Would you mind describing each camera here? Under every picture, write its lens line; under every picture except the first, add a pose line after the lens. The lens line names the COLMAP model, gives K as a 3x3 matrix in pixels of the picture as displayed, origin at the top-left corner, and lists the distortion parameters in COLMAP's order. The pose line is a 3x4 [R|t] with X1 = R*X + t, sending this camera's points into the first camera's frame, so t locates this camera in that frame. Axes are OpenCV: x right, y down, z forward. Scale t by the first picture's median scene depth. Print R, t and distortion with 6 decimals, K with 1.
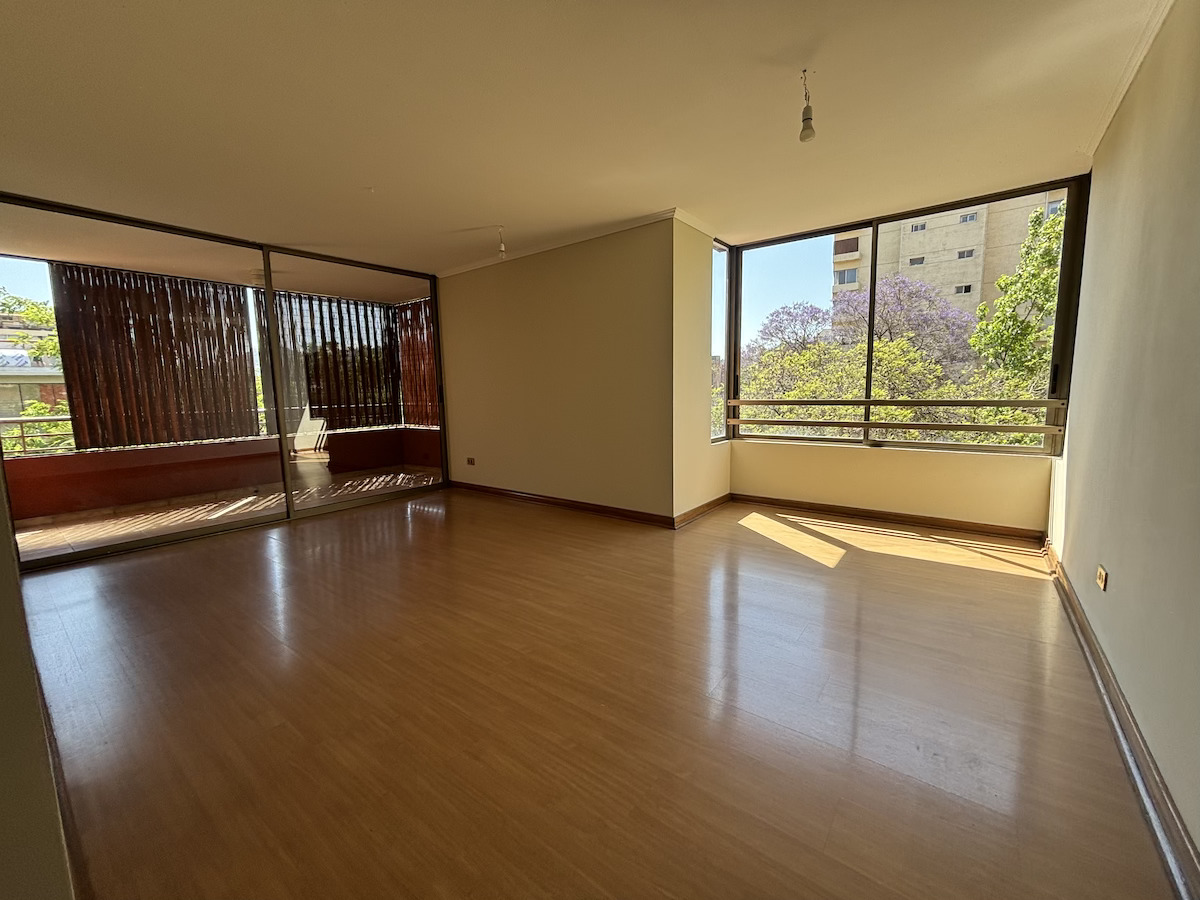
lens RADIAL K [[483.8, 0, 599.4], [0, 483.8, 446.8], [0, 0, 1]] dist [-0.007337, 0.005855]
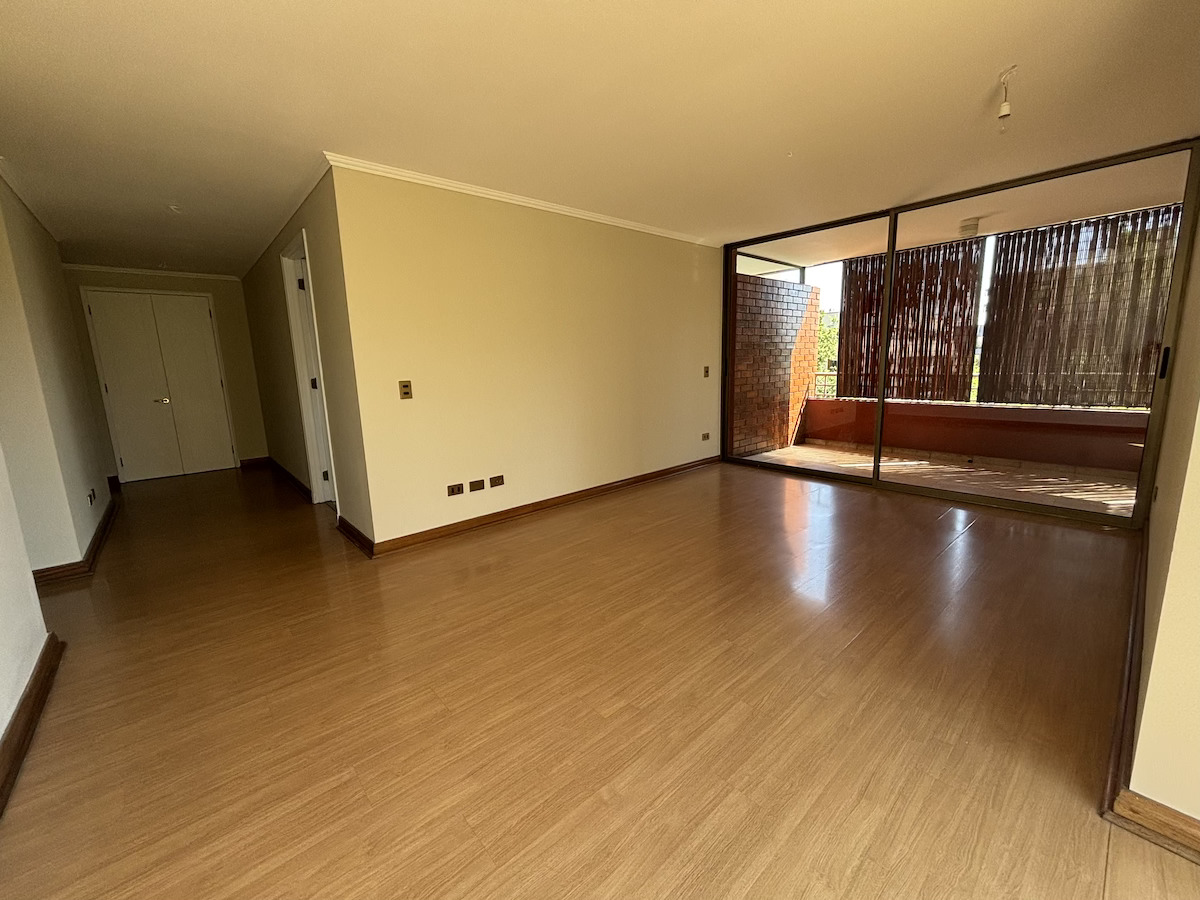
lens RADIAL K [[485.5, 0, 599.1], [0, 485.5, 447.6], [0, 0, 1]] dist [0.001078, -0.000063]
pose [[-0.194857, 0.200284, -0.960165, 0.437811], [-0.085950, 0.971677, 0.220128, -0.105761], [0.977058, 0.125420, -0.172124, 0.604980]]
